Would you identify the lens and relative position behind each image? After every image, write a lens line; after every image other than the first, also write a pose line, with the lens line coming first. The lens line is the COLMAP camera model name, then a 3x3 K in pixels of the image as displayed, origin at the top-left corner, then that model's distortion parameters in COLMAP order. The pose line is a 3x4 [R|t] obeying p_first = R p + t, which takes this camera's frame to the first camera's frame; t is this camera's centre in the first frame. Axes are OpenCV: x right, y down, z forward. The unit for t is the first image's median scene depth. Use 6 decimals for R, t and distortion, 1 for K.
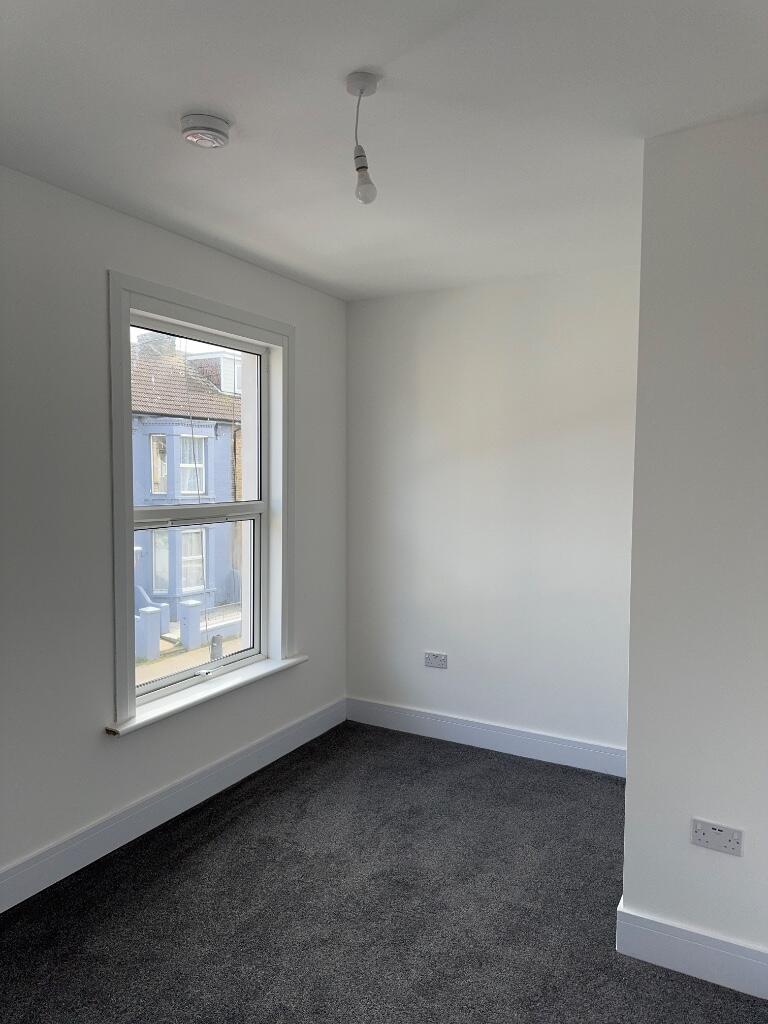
lens RADIAL K [[704.2, 0, 386.2], [0, 704.2, 511.6], [0, 0, 1]] dist [0.074728, -0.100127]
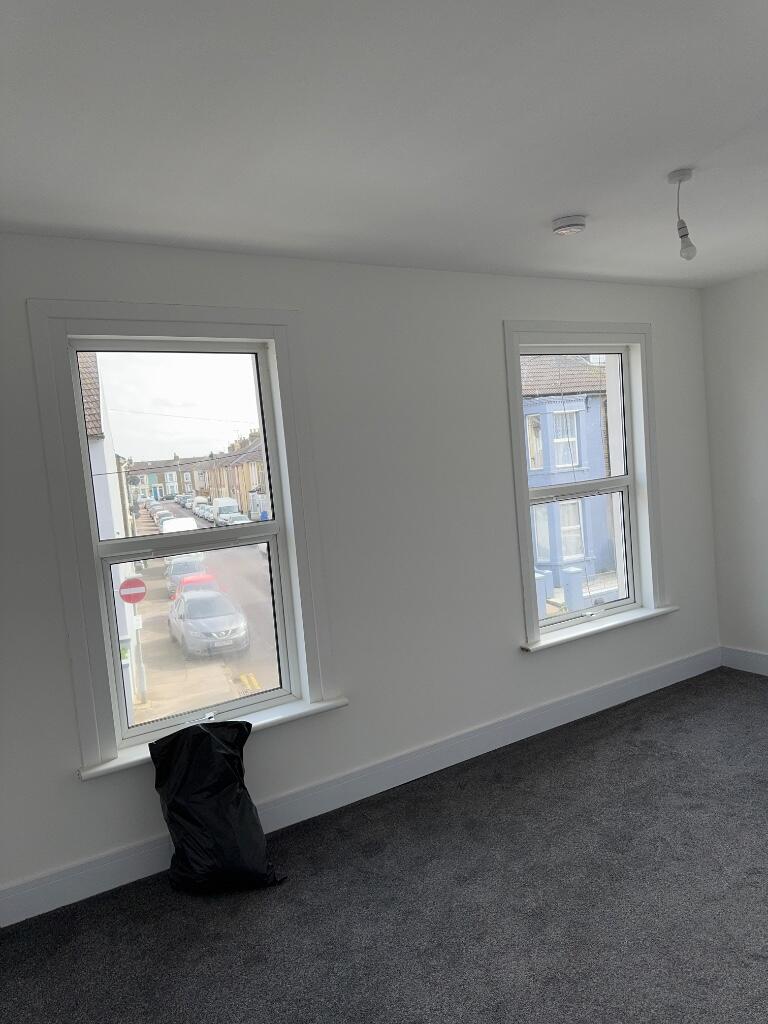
lens RADIAL K [[727.9, 0, 384.9], [0, 727.9, 510.8], [0, 0, 1]] dist [0.080890, -0.120100]
pose [[0.870259, -0.045791, -0.490461, 0.063698], [0.065677, 0.997567, 0.023399, -0.010246], [0.488196, -0.052575, 0.871149, -0.255964]]
